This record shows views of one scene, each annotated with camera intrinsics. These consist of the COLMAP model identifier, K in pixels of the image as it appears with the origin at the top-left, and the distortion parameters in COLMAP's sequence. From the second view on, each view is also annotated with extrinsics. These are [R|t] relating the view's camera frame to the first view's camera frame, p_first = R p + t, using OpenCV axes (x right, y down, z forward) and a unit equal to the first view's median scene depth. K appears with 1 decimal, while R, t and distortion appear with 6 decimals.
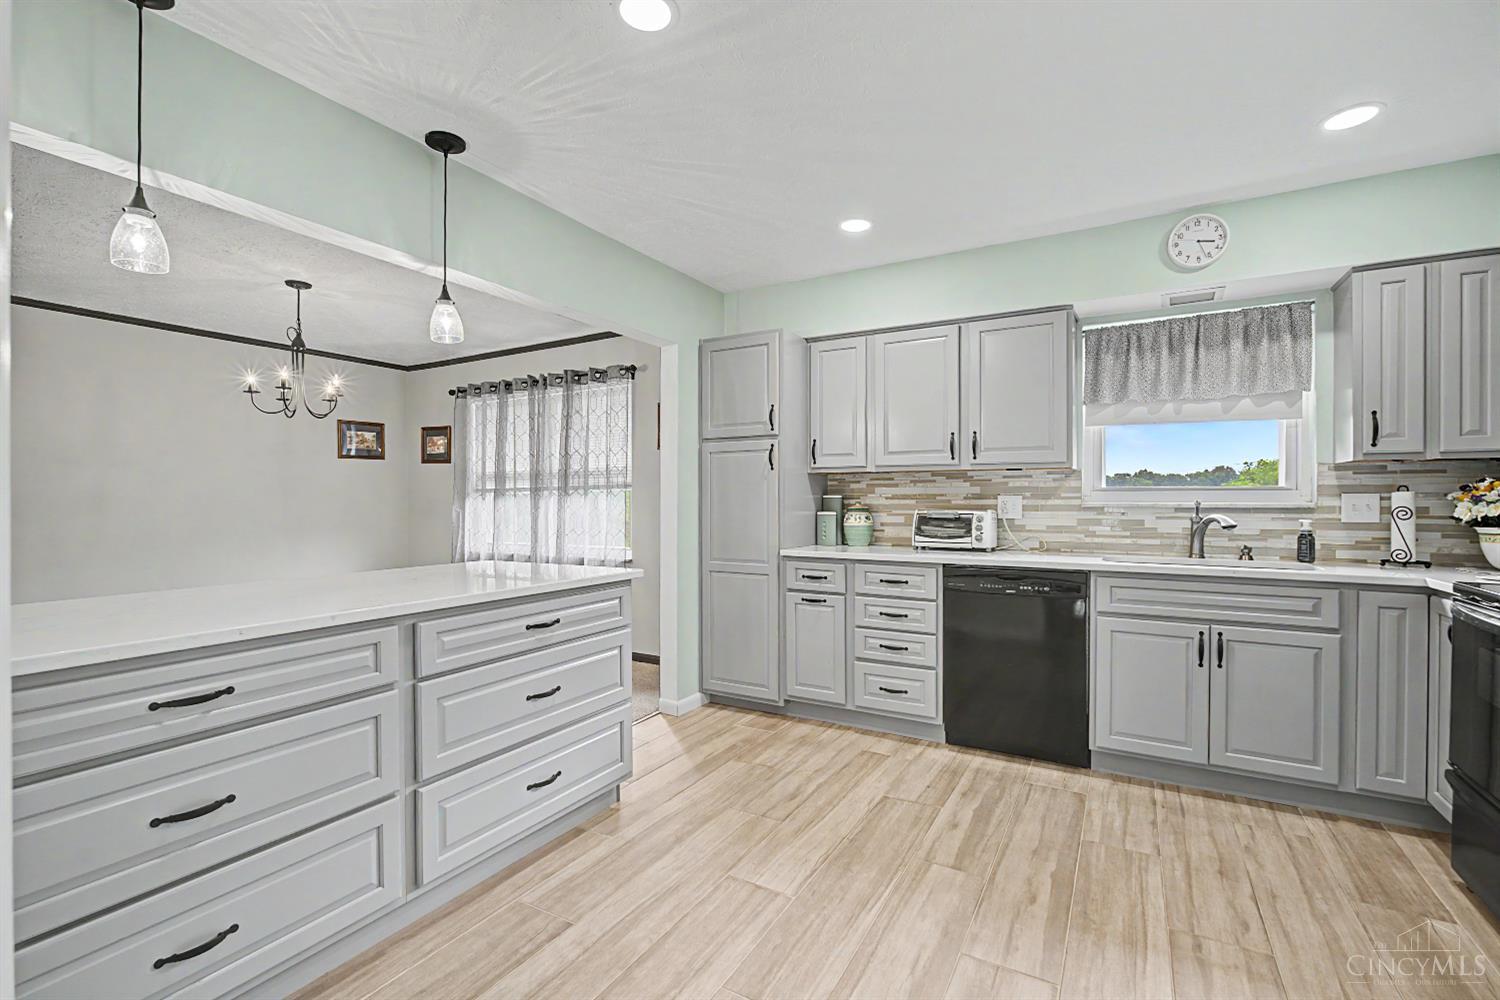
lens RADIAL K [[663.6, 0, 754.8], [0, 663.6, 498.4], [0, 0, 1]] dist [-0.000640, 0.001167]
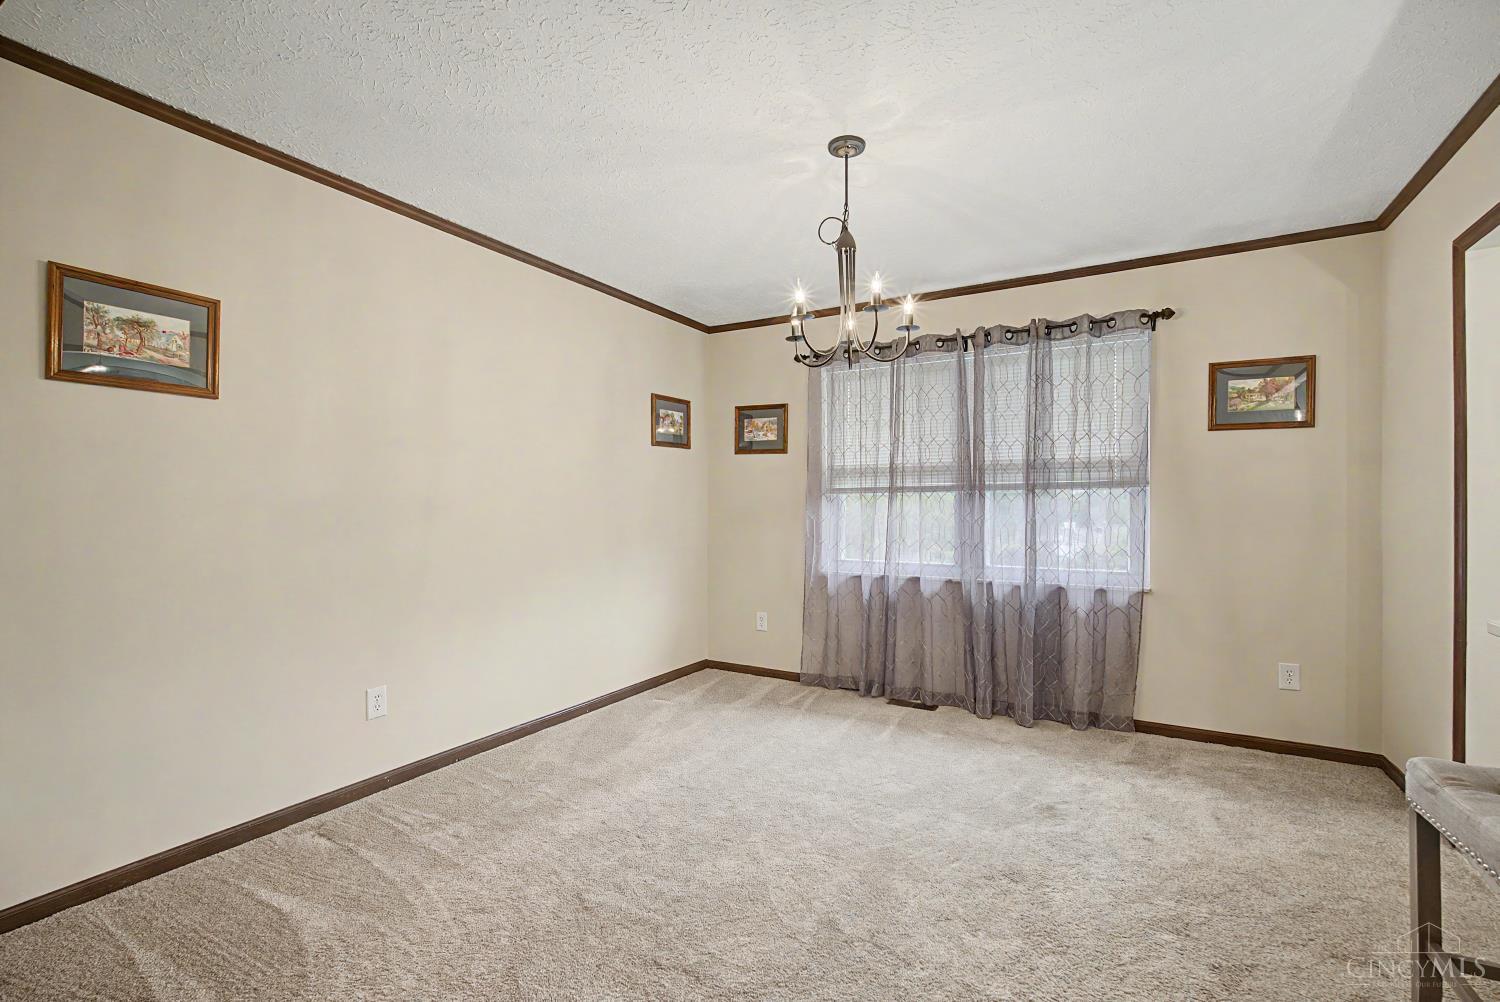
lens RADIAL K [[663.6, 0, 746.7], [0, 663.6, 500.6], [0, 0, 1]] dist [-0.000640, 0.001167]
pose [[0.999934, 0.009936, -0.005743, -0.514485], [-0.010009, 0.999868, -0.012776, 0.010383], [0.005616, 0.012833, 0.999902, 0.256614]]
